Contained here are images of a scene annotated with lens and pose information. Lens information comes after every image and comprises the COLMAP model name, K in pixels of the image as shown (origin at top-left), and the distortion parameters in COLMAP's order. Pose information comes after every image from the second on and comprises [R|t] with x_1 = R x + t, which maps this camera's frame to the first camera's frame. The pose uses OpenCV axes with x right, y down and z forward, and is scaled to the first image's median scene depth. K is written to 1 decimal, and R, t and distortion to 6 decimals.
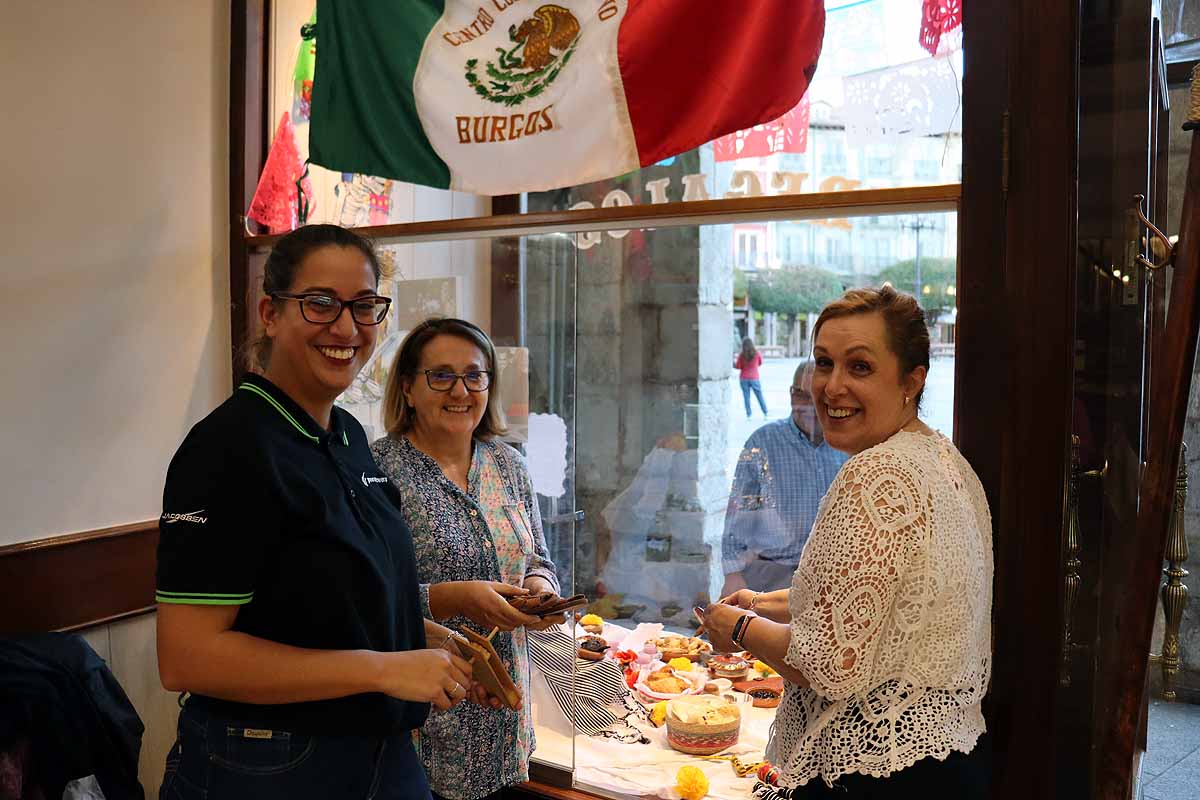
lens RADIAL K [[982.0, 0, 600.0], [0, 982.0, 400.0], [0, 0, 1]] dist [-0.167504, 0.133967]
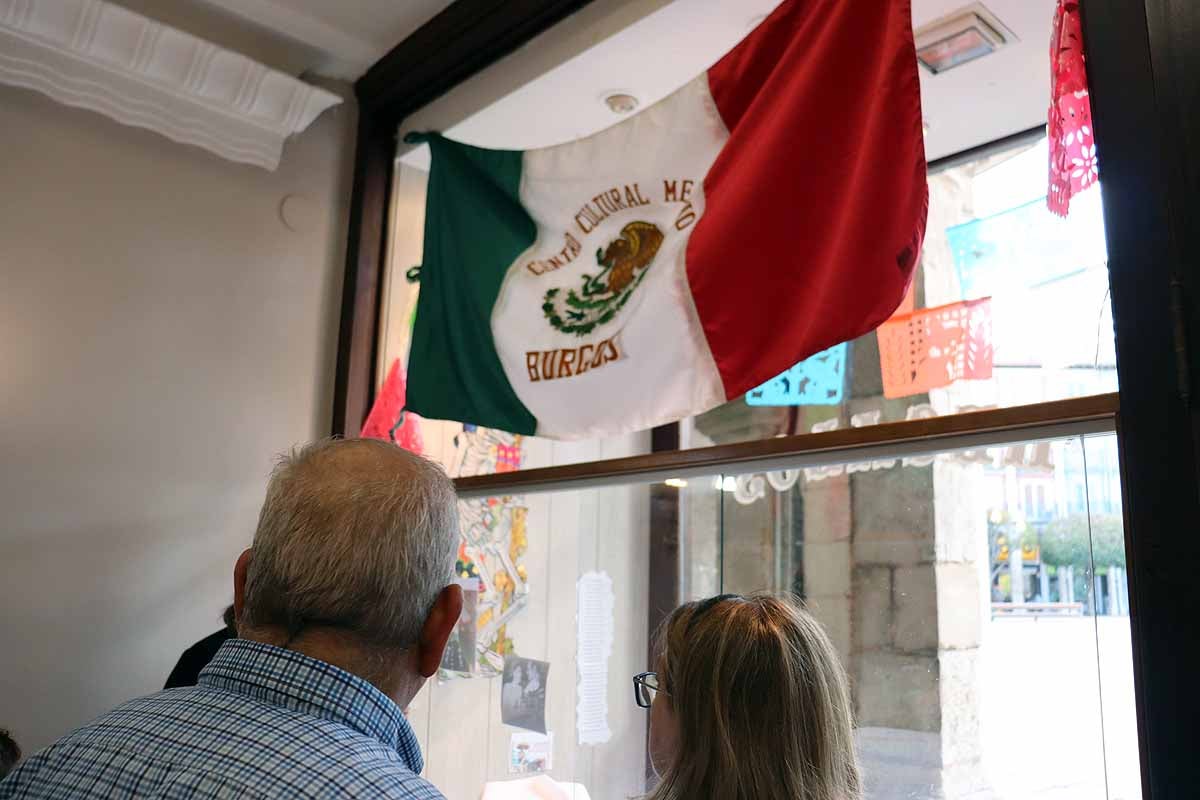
lens RADIAL K [[982.0, 0, 600.0], [0, 982.0, 400.0], [0, 0, 1]] dist [-0.167504, 0.133967]
pose [[0.960384, -0.041329, -0.275600, 0.151684], [-0.031223, 0.966759, -0.253777, -0.028534], [0.276927, 0.252329, 0.927169, 0.203783]]
